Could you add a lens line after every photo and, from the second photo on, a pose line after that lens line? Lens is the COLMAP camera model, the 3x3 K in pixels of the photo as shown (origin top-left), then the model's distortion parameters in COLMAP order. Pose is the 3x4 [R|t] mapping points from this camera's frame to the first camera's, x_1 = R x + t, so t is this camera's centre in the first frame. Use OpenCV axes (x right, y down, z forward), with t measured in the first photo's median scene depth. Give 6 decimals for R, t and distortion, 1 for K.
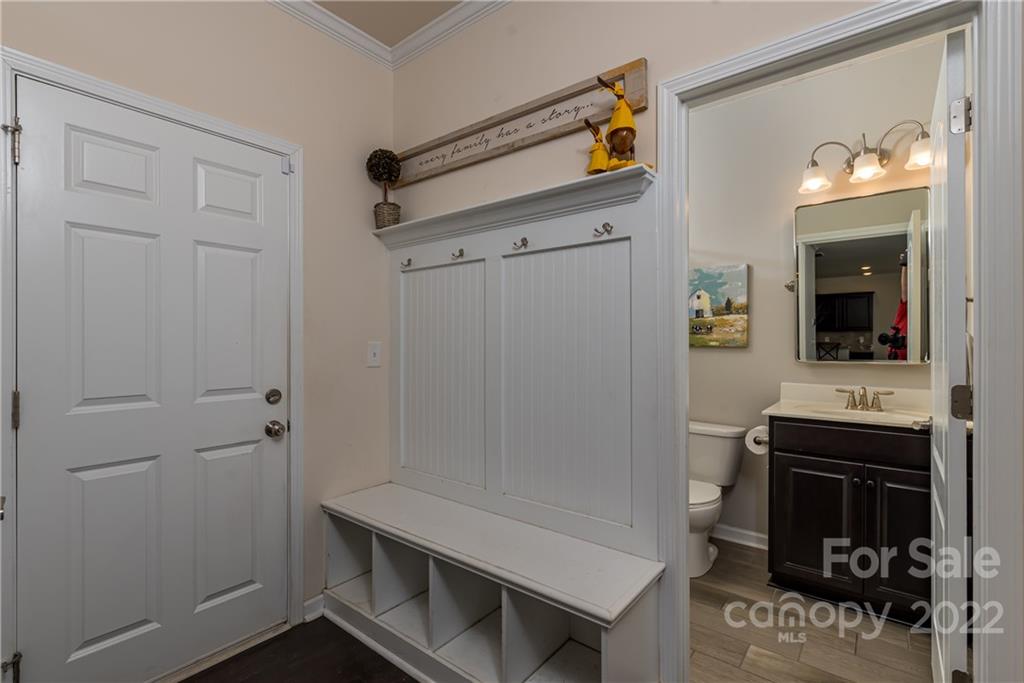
lens RADIAL K [[472.1, 0, 503.9], [0, 472.1, 339.2], [0, 0, 1]] dist [0.002728, 0.000139]
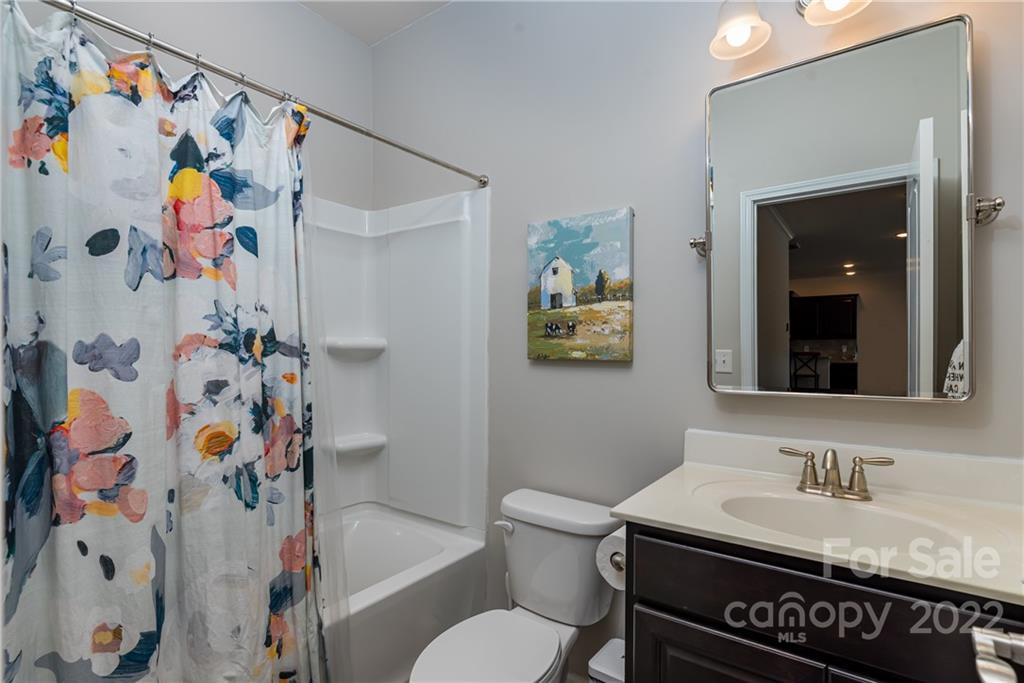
lens RADIAL K [[496.5, 0, 507.6], [0, 496.5, 347.1], [0, 0, 1]] dist [-0.003166, -0.000406]
pose [[0.998824, 0.003386, 0.048370, 0.335911], [-0.003351, 0.999994, -0.000808, 0.001451], [-0.048372, 0.000645, 0.998829, 0.425038]]
